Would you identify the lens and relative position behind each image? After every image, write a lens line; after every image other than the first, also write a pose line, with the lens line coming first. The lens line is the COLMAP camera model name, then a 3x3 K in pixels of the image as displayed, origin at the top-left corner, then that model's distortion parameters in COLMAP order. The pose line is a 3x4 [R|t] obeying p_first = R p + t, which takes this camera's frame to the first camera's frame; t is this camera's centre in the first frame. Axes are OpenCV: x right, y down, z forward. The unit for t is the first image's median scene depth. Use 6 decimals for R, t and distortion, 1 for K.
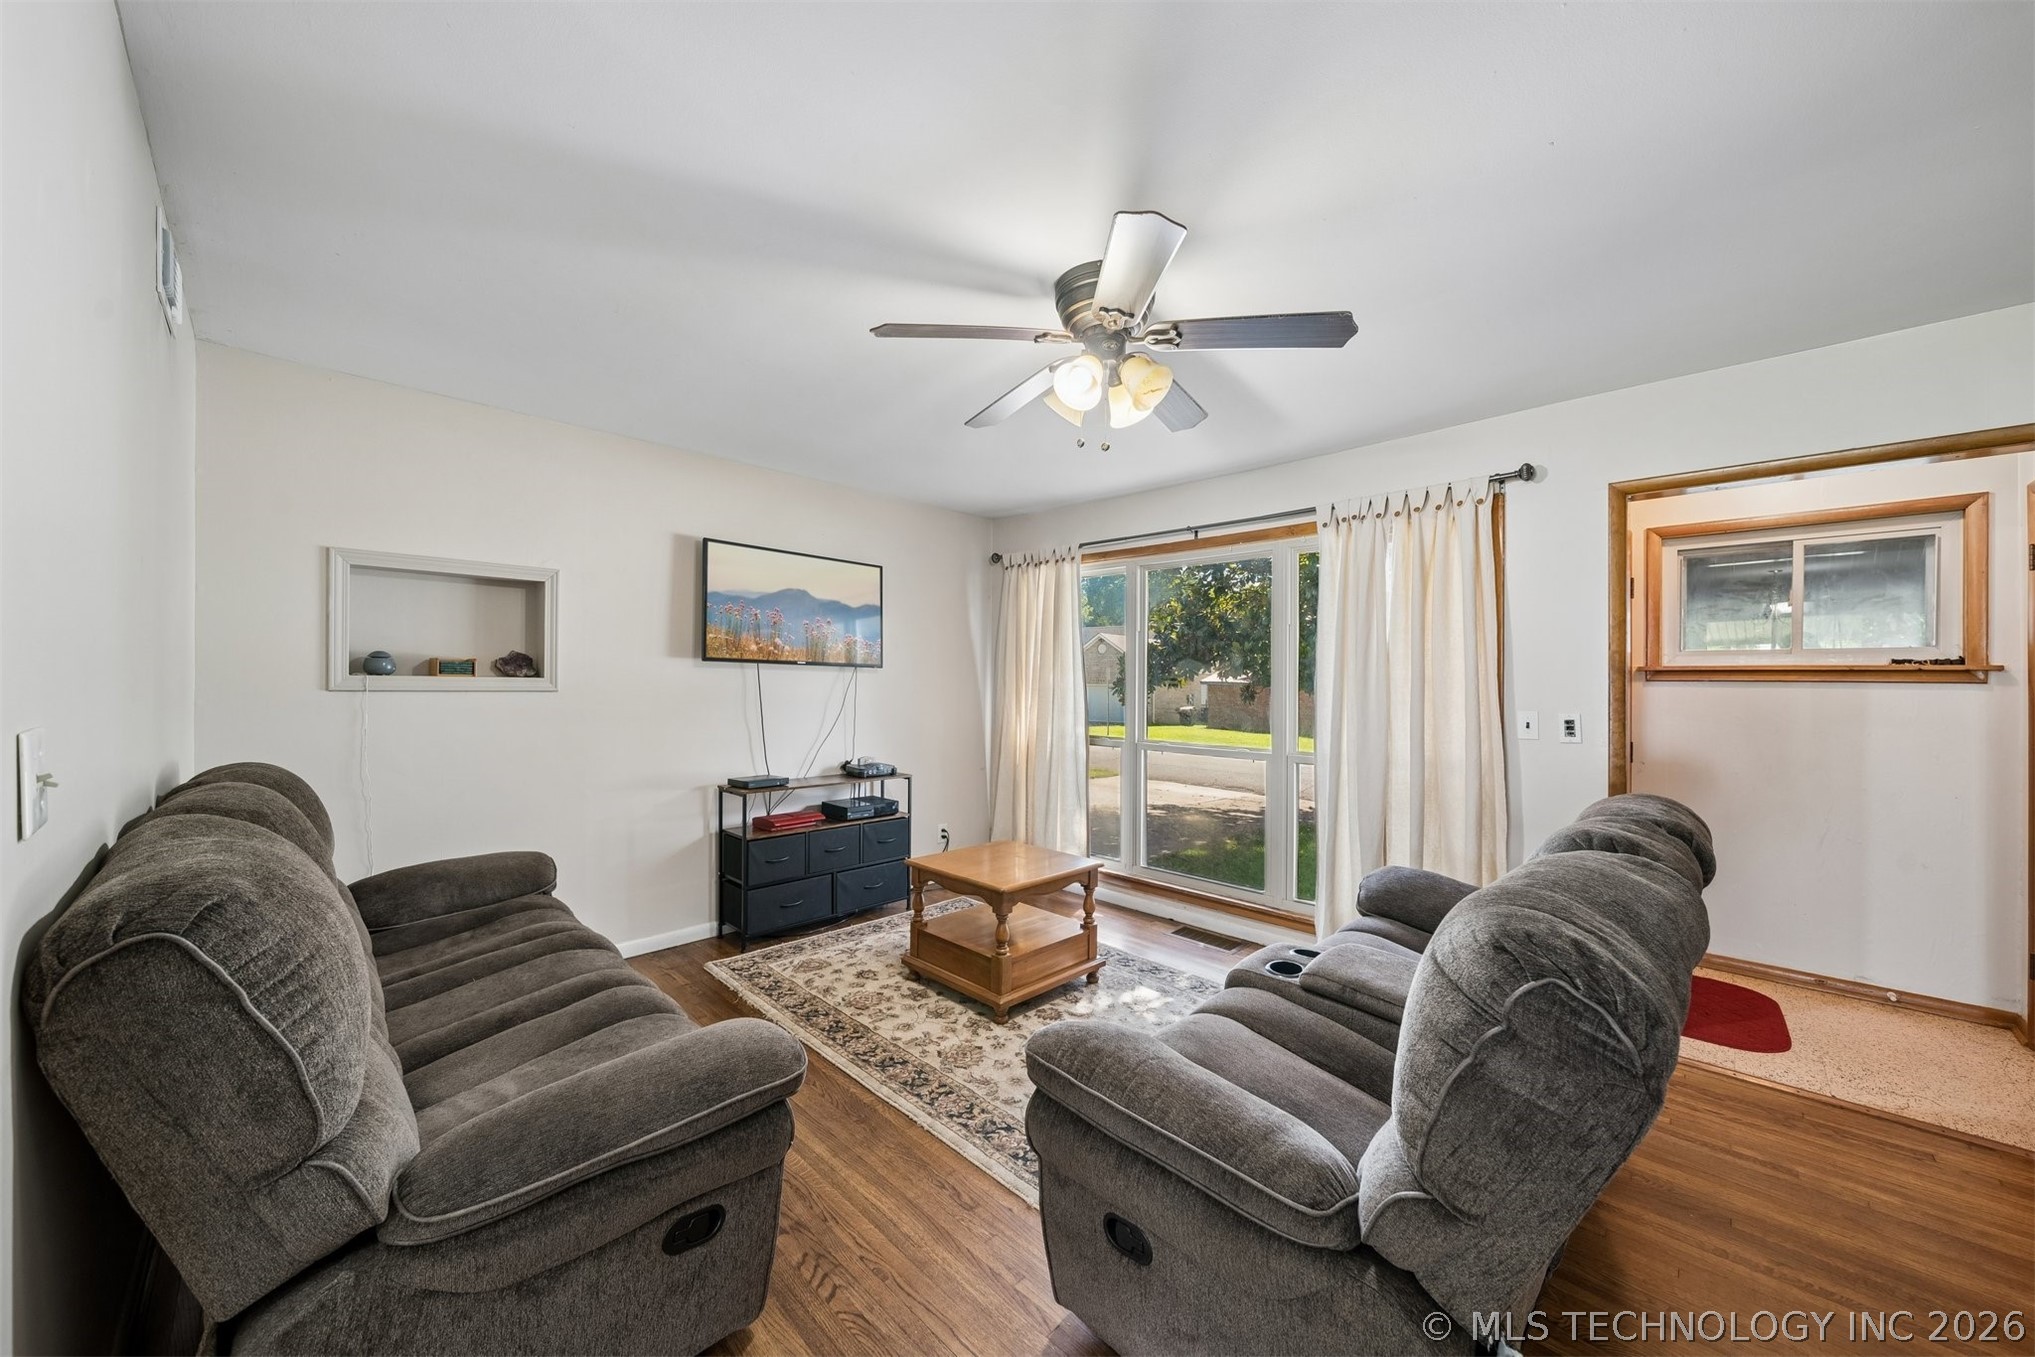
lens RADIAL K [[714.3, 0, 1025.5], [0, 714.3, 675.8], [0, 0, 1]] dist [-0.002682, -0.000026]
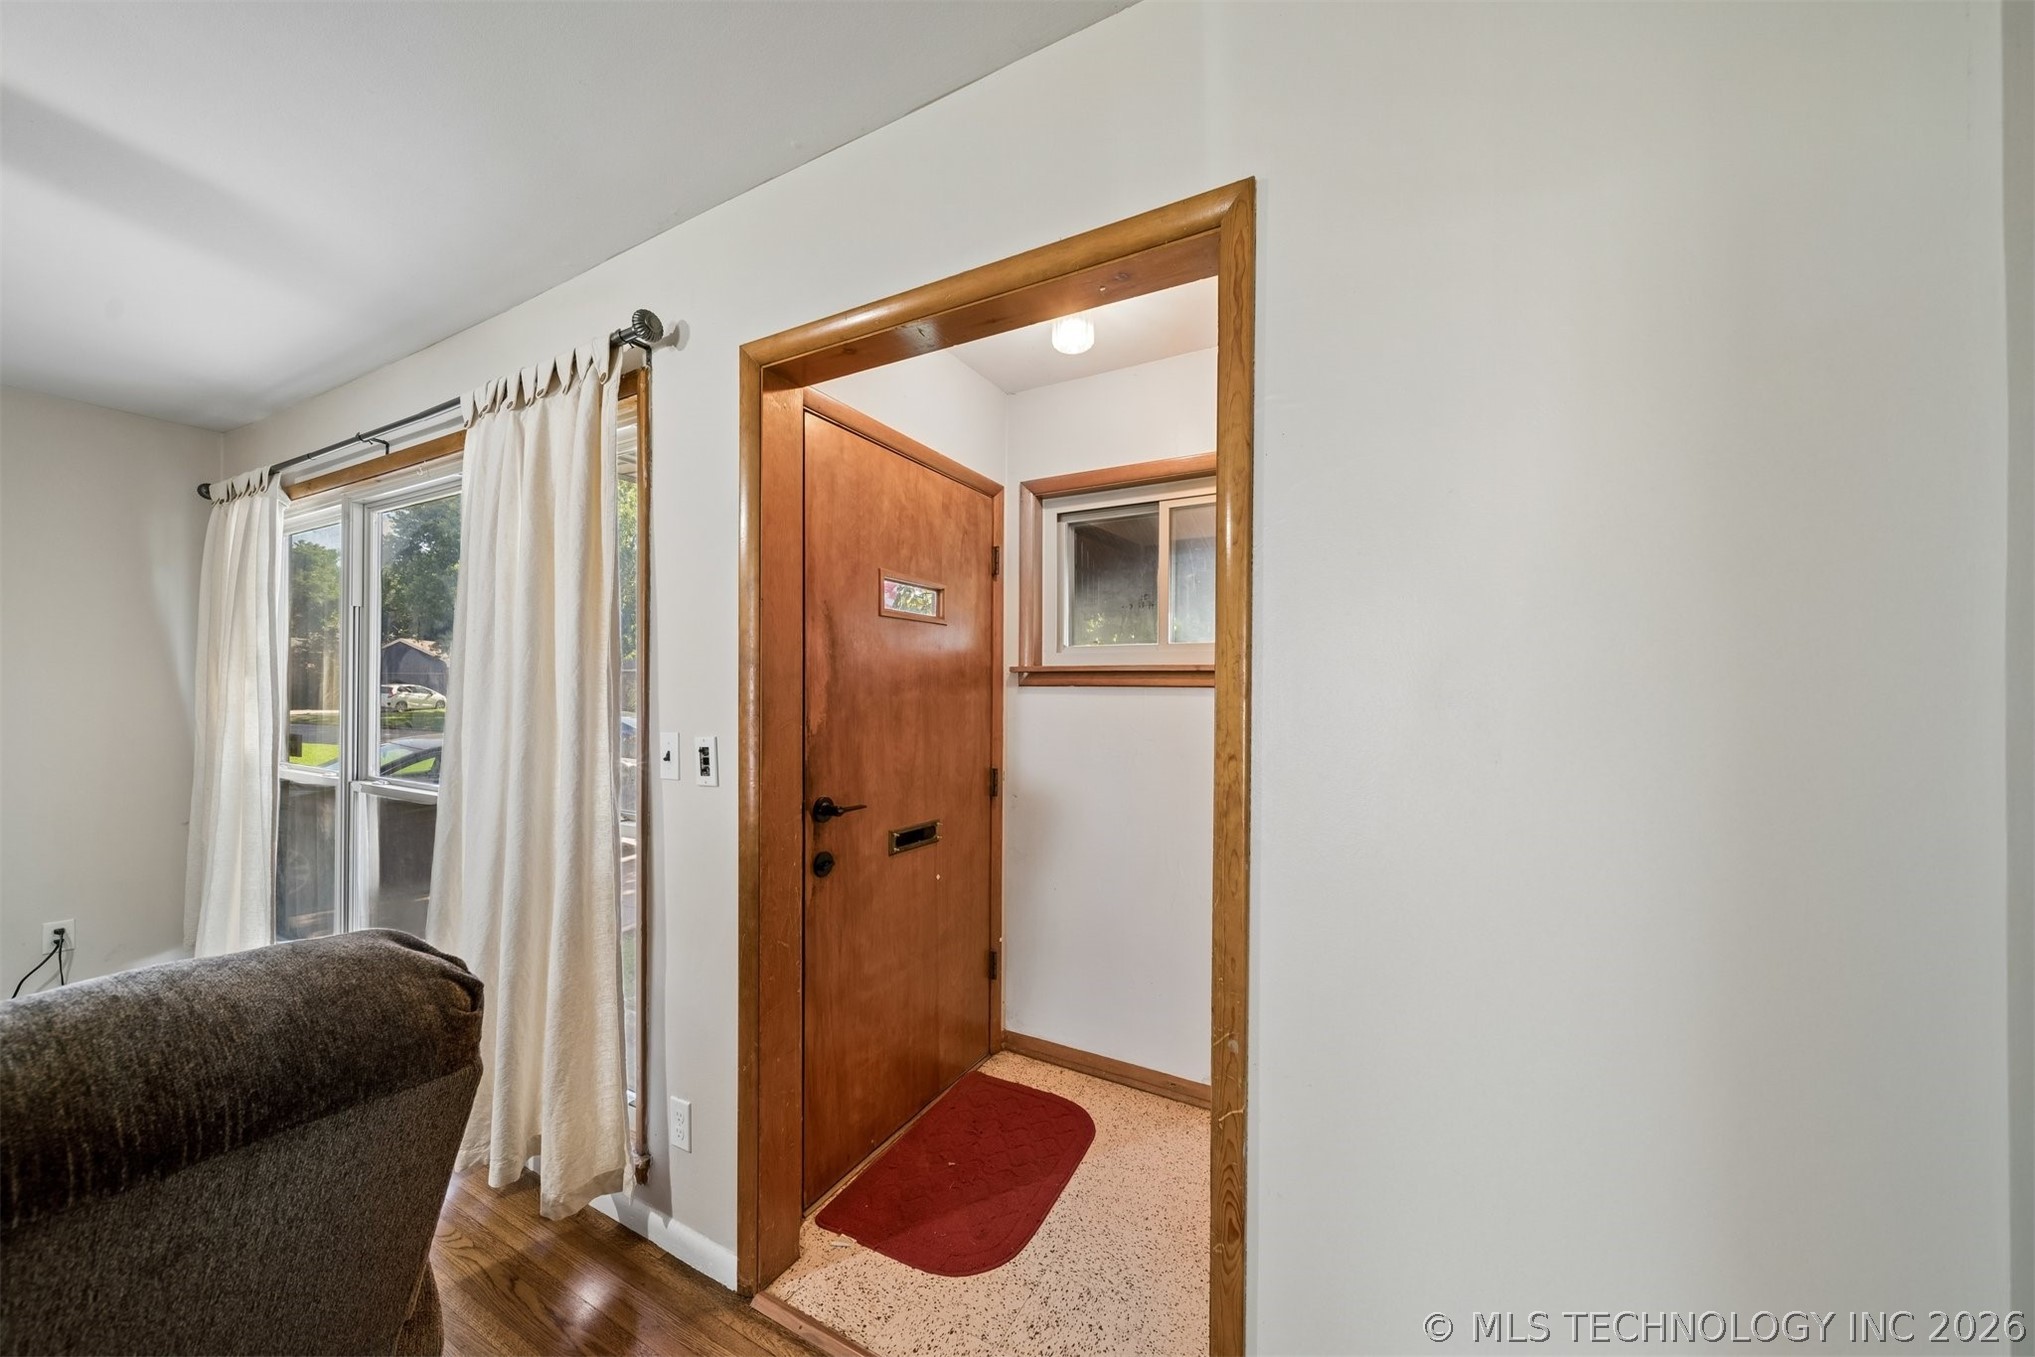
lens RADIAL K [[714.3, 0, 1004.8], [0, 714.3, 684.4], [0, 0, 1]] dist [-0.002682, -0.000026]
pose [[0.965877, 0.005582, 0.258942, 0.664773], [-0.005154, 0.999984, -0.002333, 0.007442], [-0.258951, 0.000919, 0.965890, 0.281793]]
